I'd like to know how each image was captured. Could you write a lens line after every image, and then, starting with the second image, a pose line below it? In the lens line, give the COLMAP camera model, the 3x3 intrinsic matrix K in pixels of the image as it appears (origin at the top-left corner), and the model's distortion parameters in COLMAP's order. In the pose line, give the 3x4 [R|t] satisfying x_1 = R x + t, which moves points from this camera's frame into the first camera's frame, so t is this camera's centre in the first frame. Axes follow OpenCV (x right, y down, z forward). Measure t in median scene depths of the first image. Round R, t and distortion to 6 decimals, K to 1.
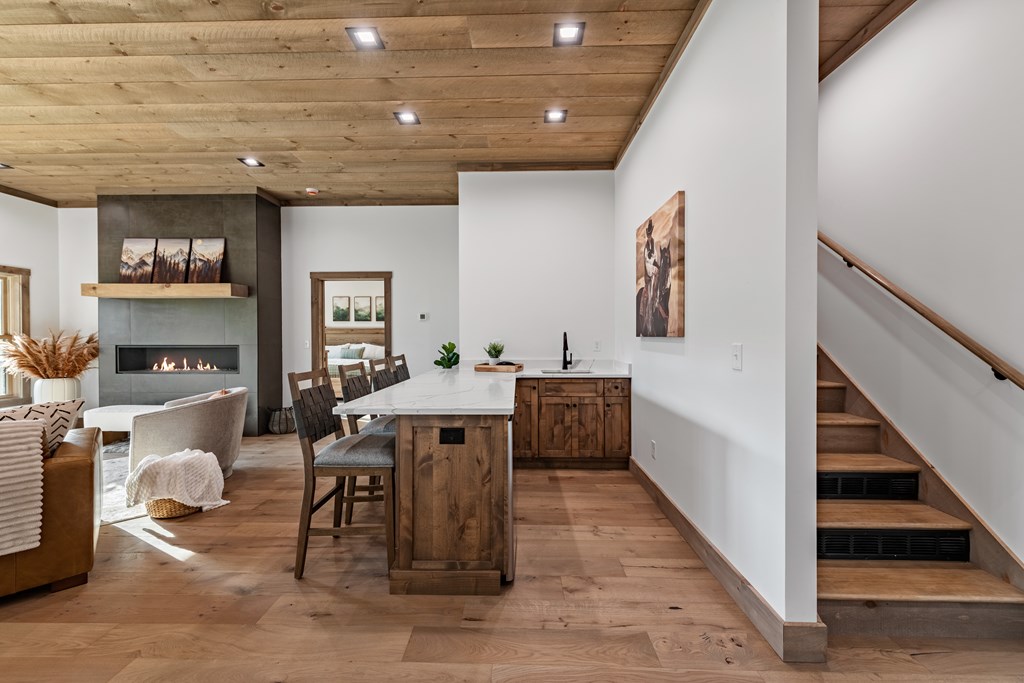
lens RADIAL K [[404.1, 0, 509.7], [0, 404.1, 341.4], [0, 0, 1]] dist [0.004761, -0.000821]
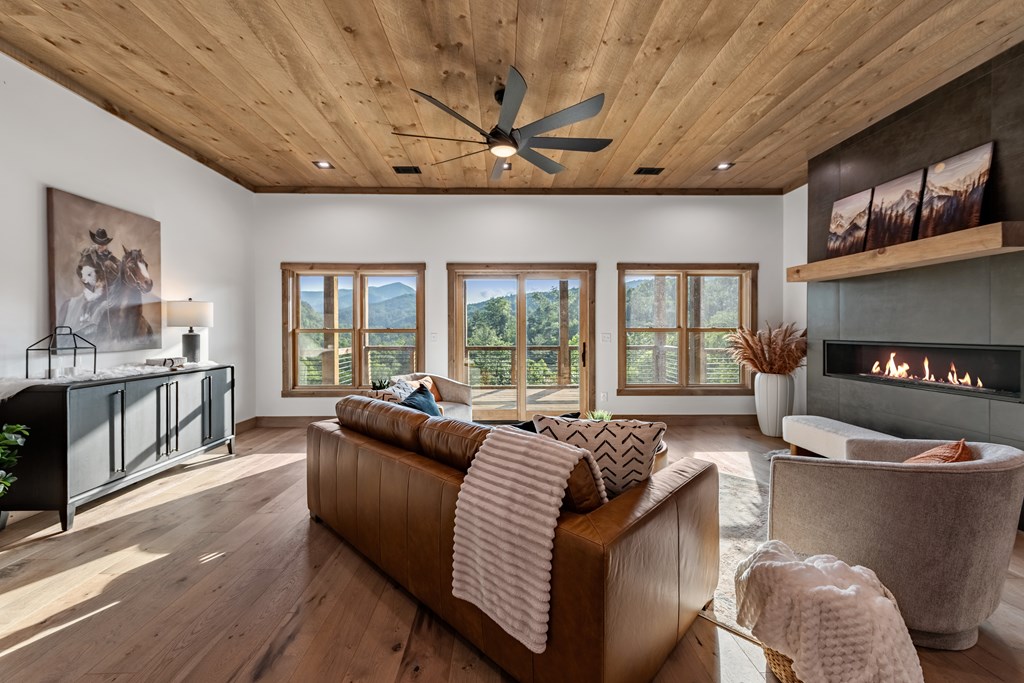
lens RADIAL K [[404.7, 0, 512.0], [0, 404.7, 334.0], [0, 0, 1]] dist [0.014780, -0.004929]
pose [[0.045224, 0.009584, -0.998931, -0.202338], [-0.007748, 0.999927, 0.009243, -0.005578], [0.998947, 0.007322, 0.045295, 0.359351]]
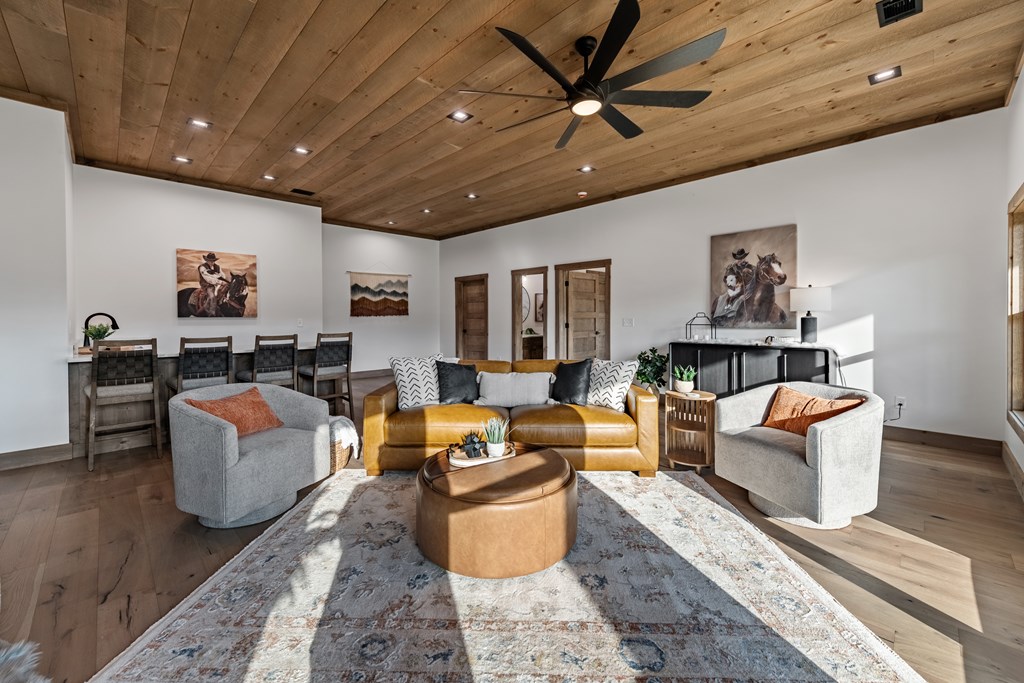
lens RADIAL K [[404.7, 0, 512.0], [0, 404.7, 334.0], [0, 0, 1]] dist [0.014780, -0.004929]
pose [[-0.727368, -0.023672, 0.685839, -1.163432], [0.008637, 0.999010, 0.043640, -0.000823], [-0.686193, 0.037666, -0.726443, 0.857477]]
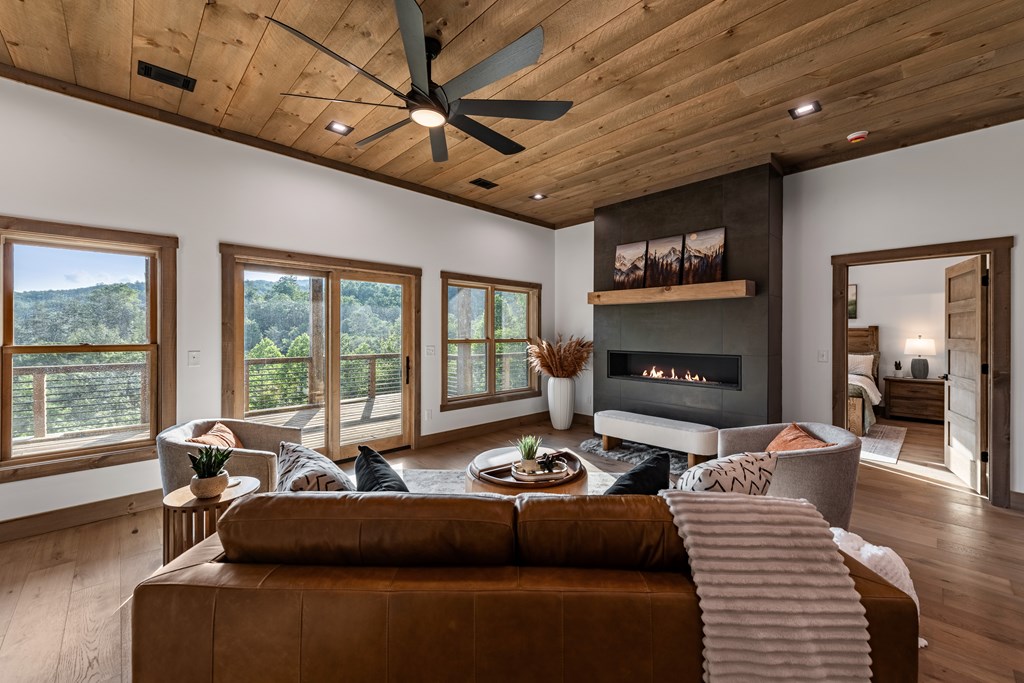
lens RADIAL K [[404.1, 0, 509.7], [0, 404.1, 341.4], [0, 0, 1]] dist [0.004761, -0.000821]
pose [[0.710684, 0.017696, -0.703288, -0.429661], [-0.009421, 0.999833, 0.015638, -0.027435], [0.703448, -0.004489, 0.710733, 0.089881]]
